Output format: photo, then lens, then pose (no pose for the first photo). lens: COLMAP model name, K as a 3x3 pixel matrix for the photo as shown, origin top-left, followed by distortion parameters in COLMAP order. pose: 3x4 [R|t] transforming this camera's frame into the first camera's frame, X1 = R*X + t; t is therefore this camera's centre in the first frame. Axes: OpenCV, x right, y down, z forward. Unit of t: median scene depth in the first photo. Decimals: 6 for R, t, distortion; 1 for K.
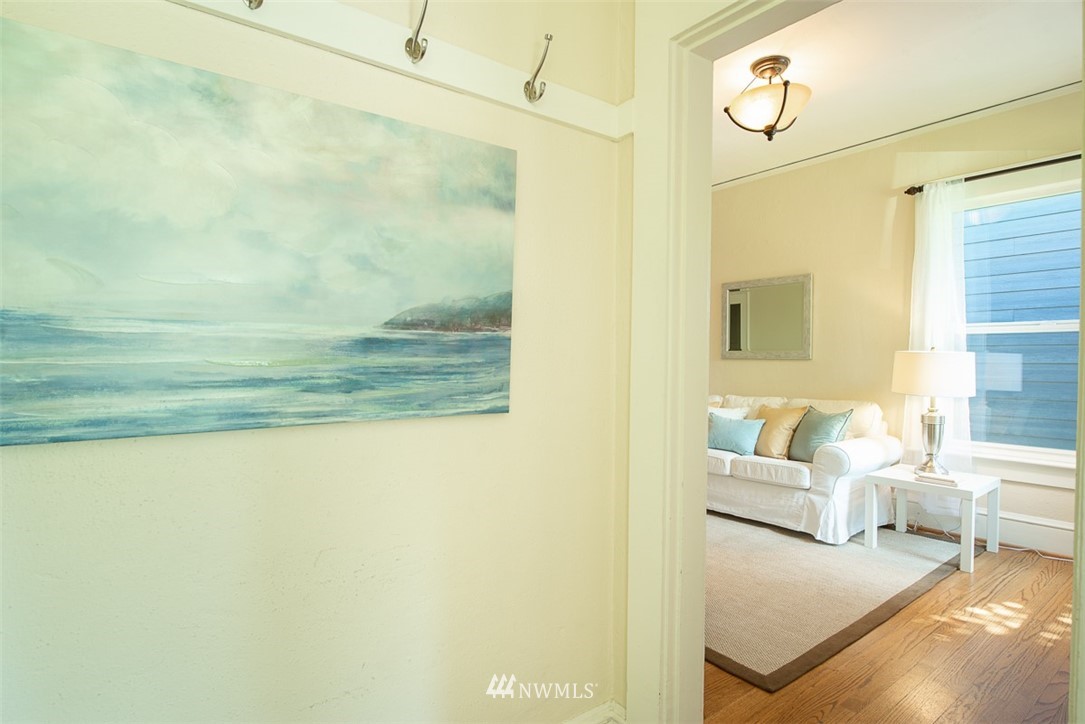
lens RADIAL K [[577.8, 0, 542.3], [0, 577.8, 361.1], [0, 0, 1]] dist [0.001405, 0.000089]
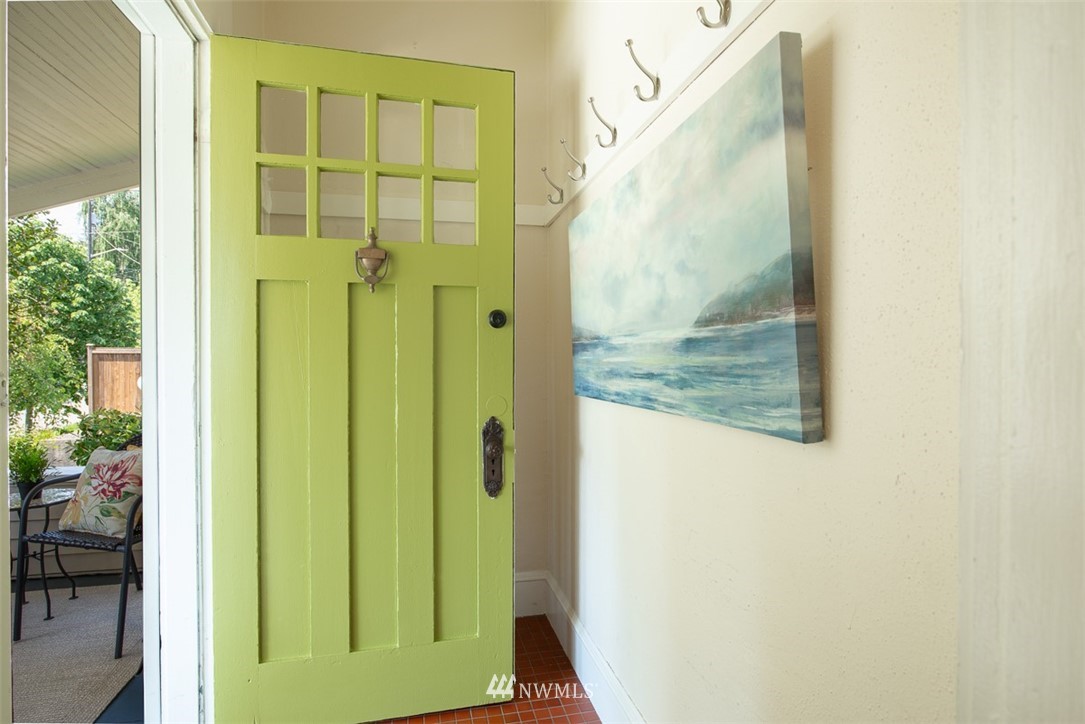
lens RADIAL K [[577.8, 0, 542.9], [0, 577.8, 361.6], [0, 0, 1]] dist [0.001405, 0.000089]
pose [[-0.425748, -0.000250, -0.904842, 0.696765], [-0.006744, 0.999973, 0.002896, 0.000827], [0.904817, 0.007335, -0.425738, 1.118403]]
